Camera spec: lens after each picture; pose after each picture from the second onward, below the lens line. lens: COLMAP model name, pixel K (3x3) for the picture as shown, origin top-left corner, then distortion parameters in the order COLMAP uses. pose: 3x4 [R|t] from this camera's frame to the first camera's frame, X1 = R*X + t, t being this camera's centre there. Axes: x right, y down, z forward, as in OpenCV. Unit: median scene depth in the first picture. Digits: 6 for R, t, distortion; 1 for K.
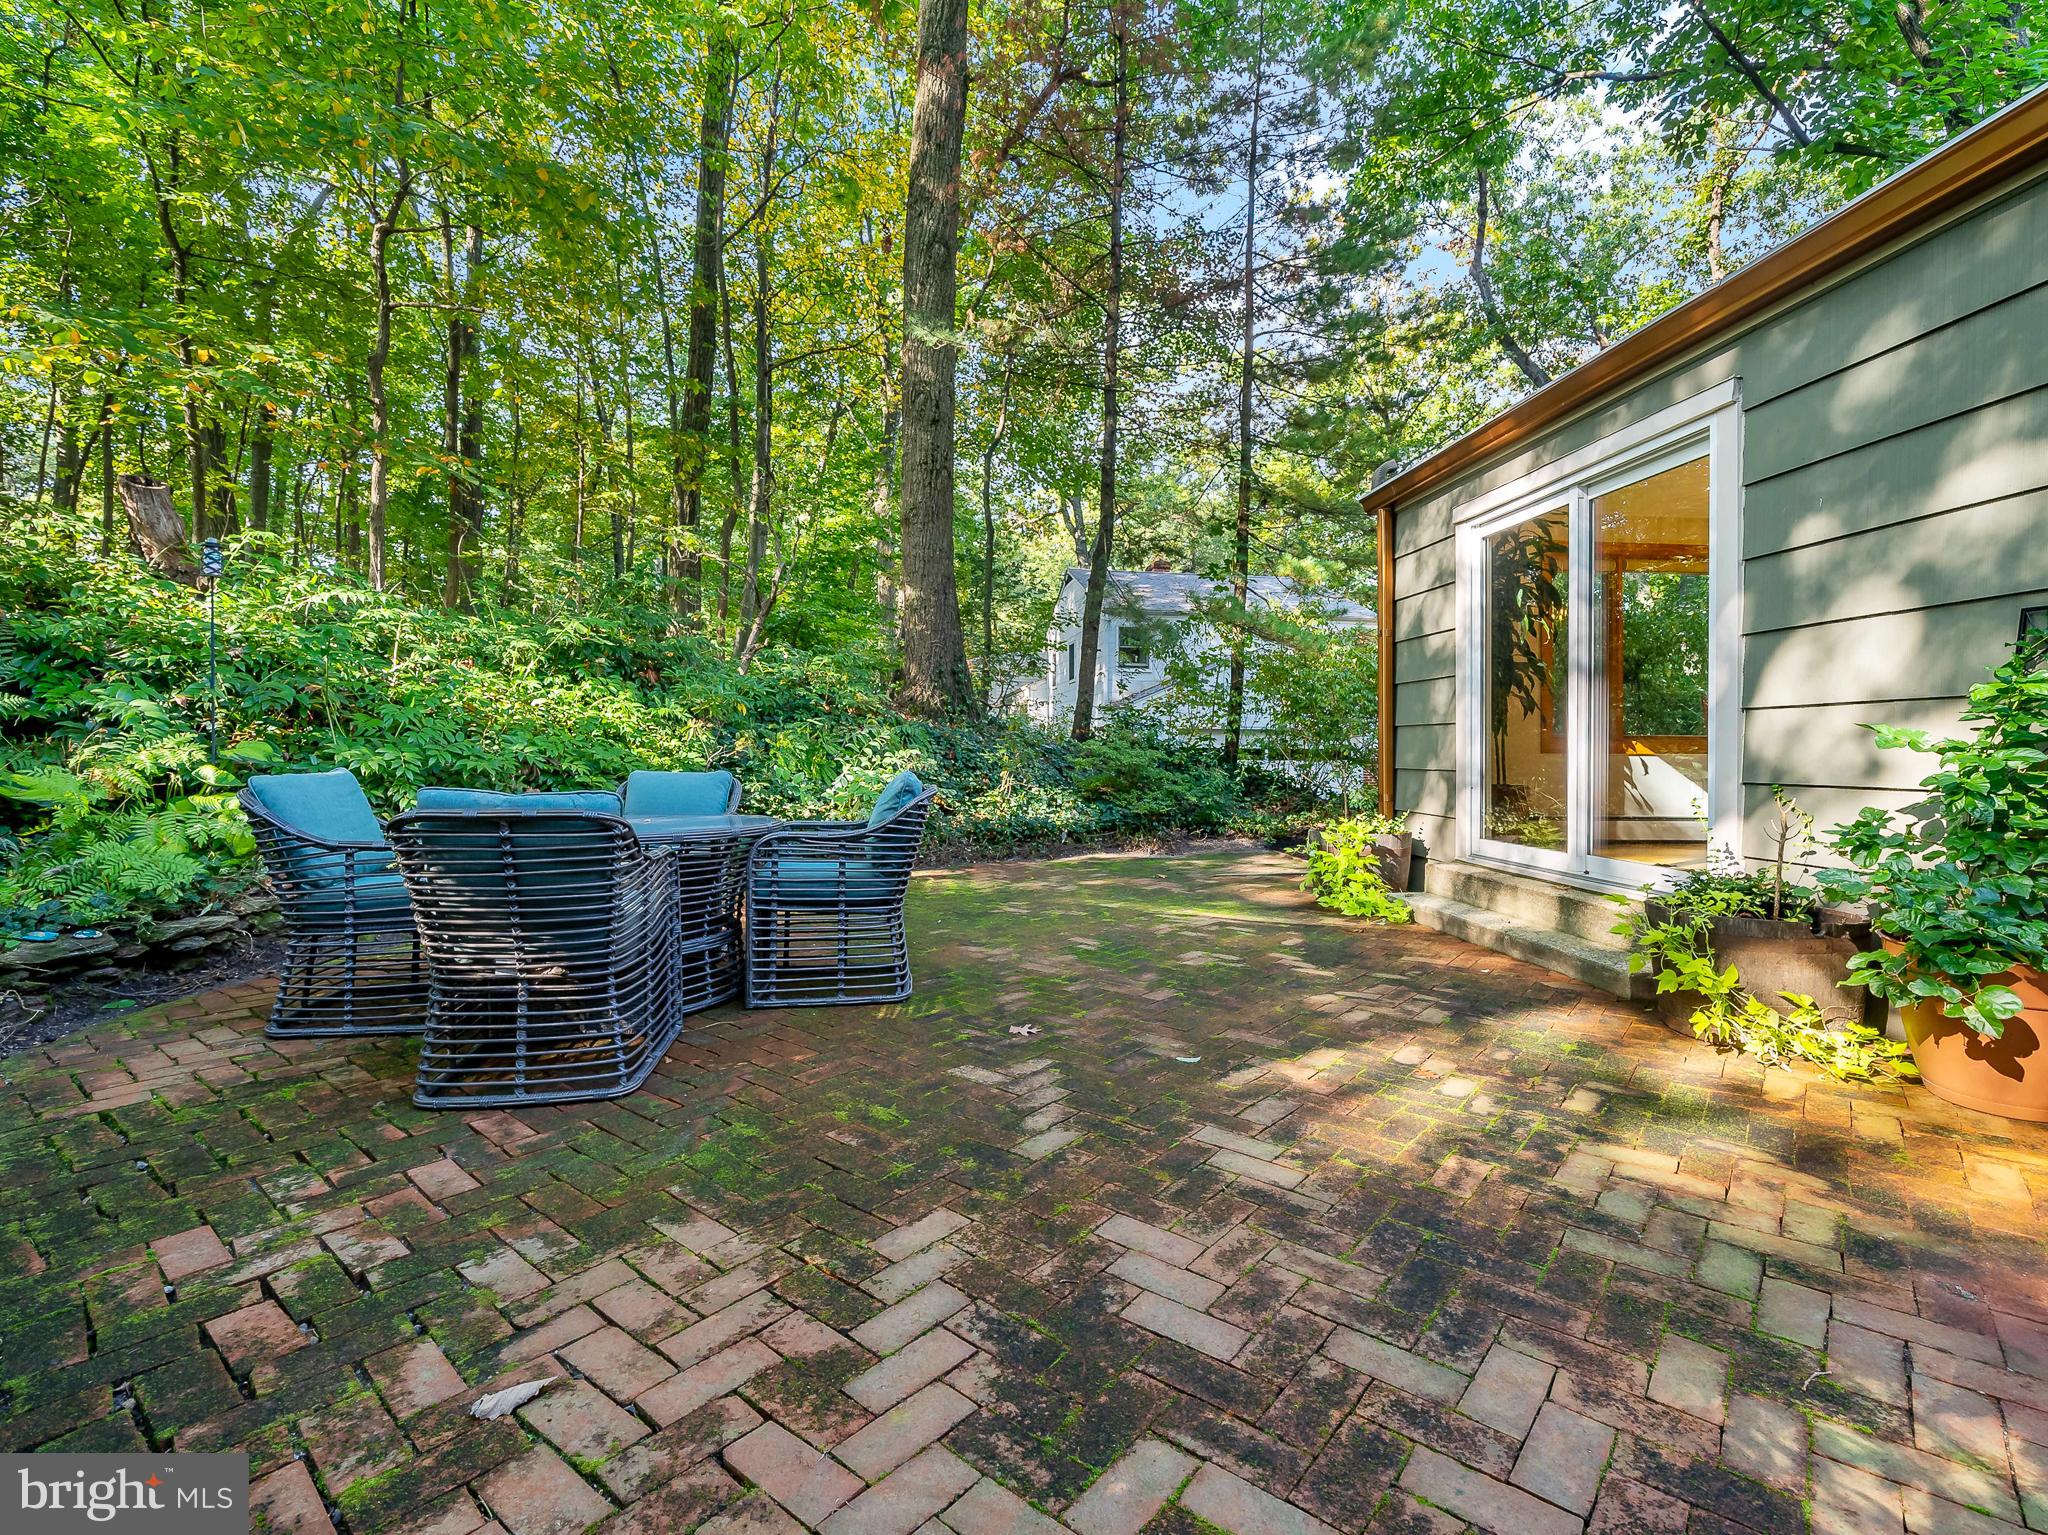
lens RADIAL K [[931.8, 0, 1023.9], [0, 931.8, 750.8], [0, 0, 1]] dist [-0.000951, -0.000437]
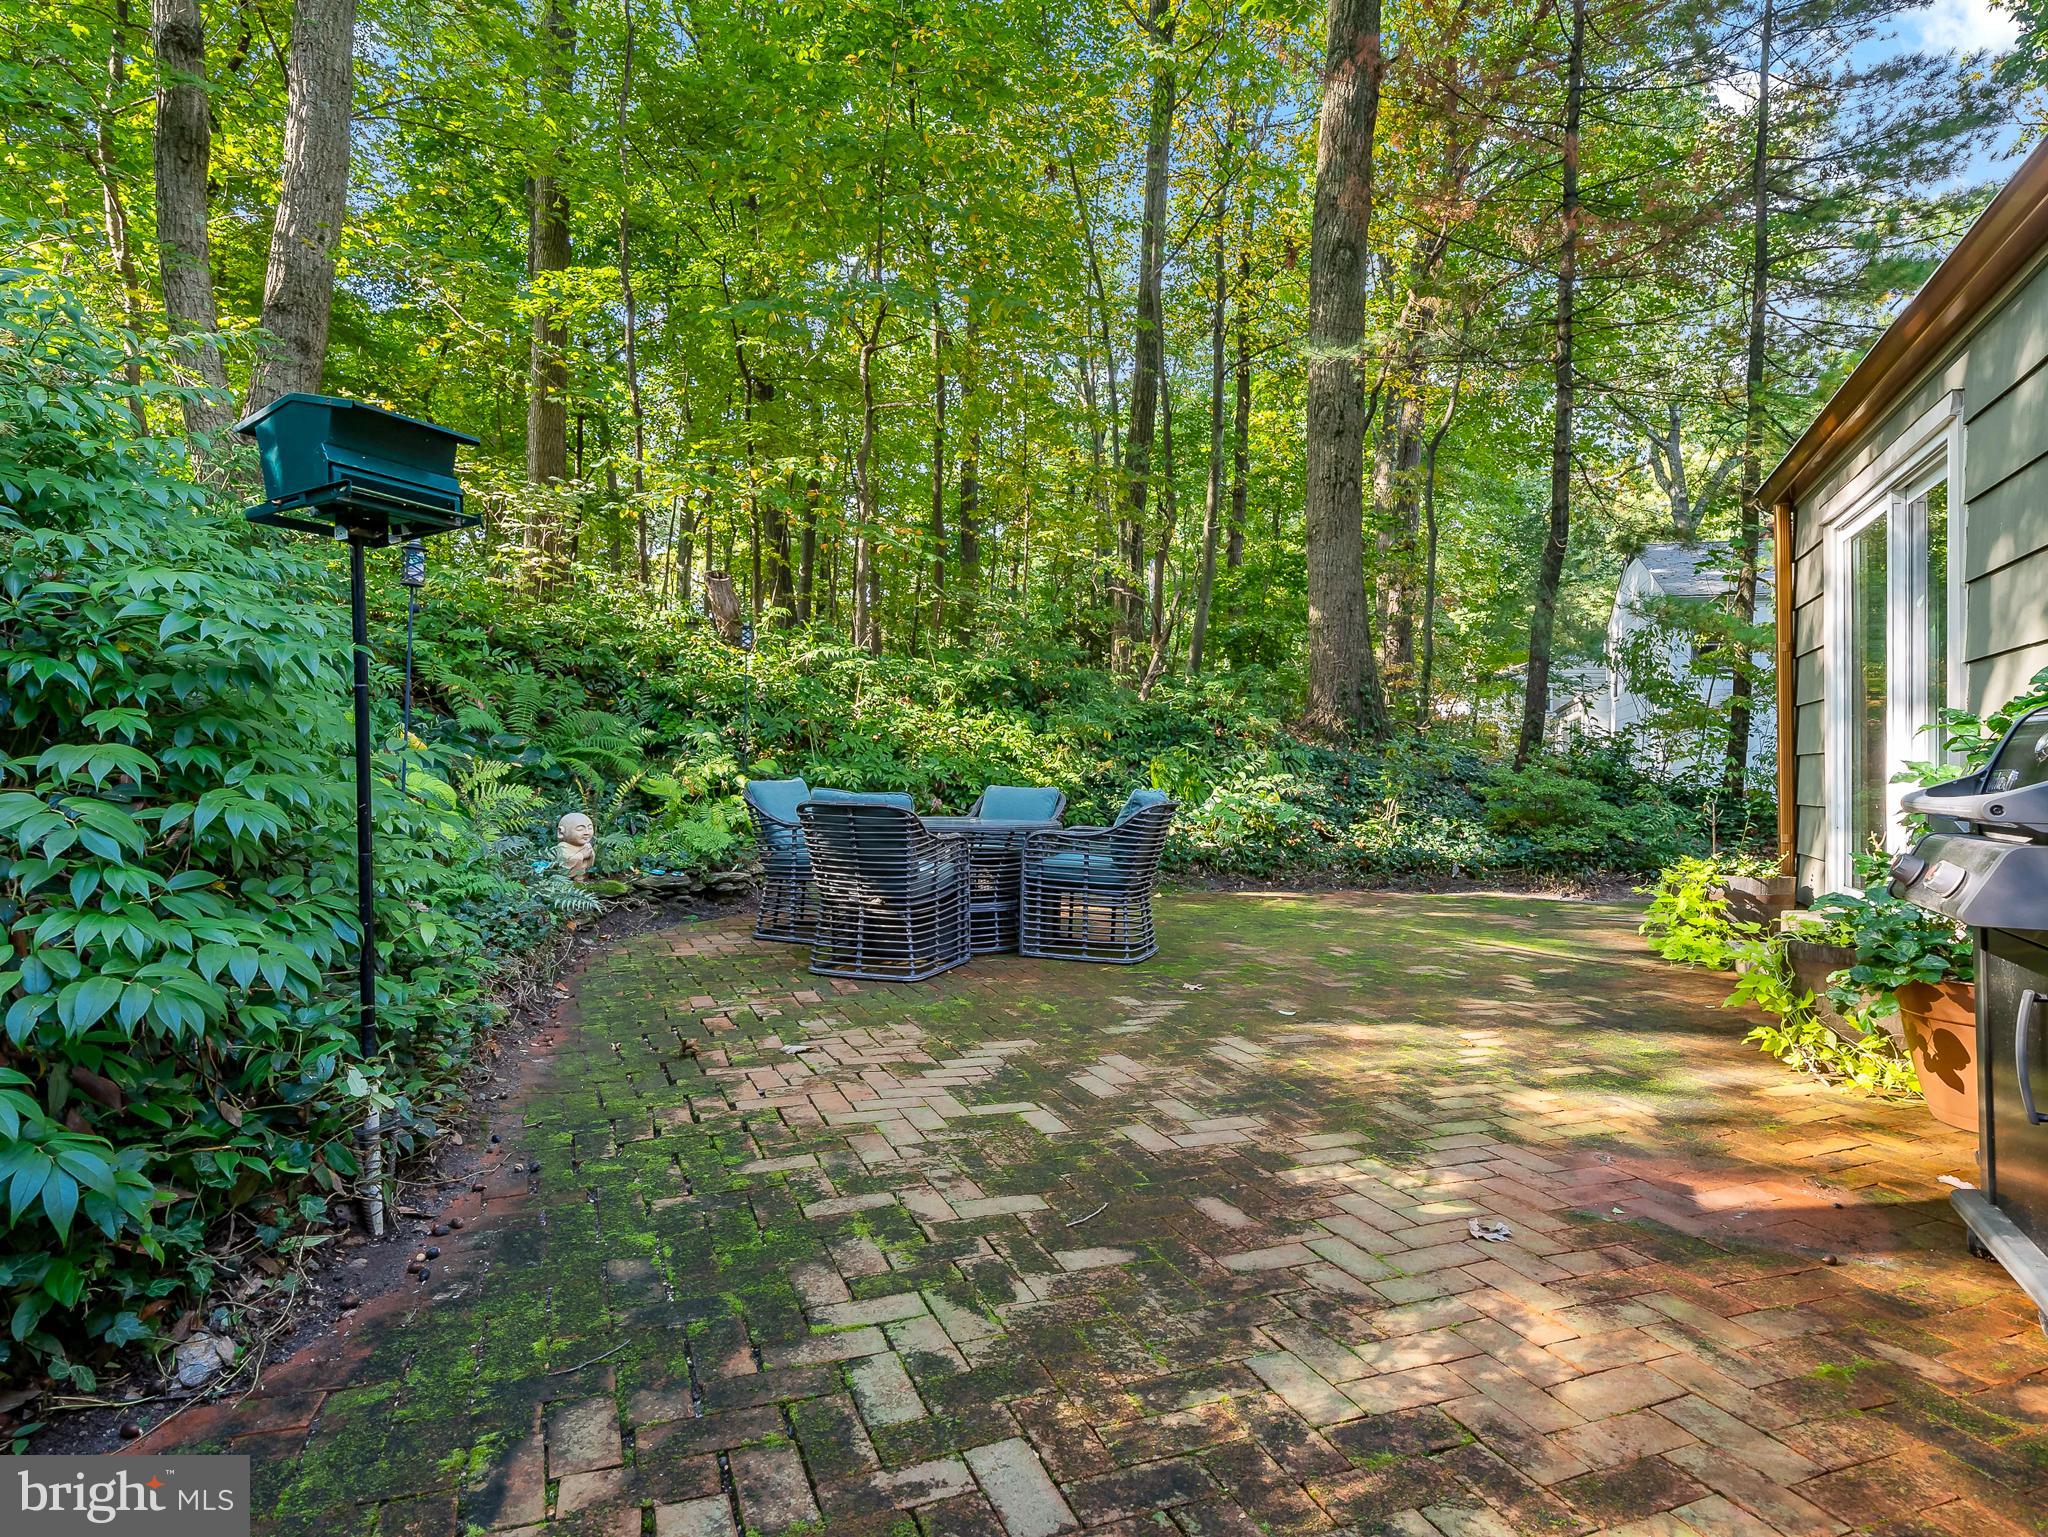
lens RADIAL K [[1145.4, 0, 1024.0], [0, 1145.4, 768.5], [0, 0, 1]] dist [0.000401, 0.000182]
pose [[0.871976, 0.014815, -0.489325, 0.489008], [-0.017867, 0.999839, -0.001568, -0.000689], [0.489223, 0.010109, 0.872100, -0.445641]]
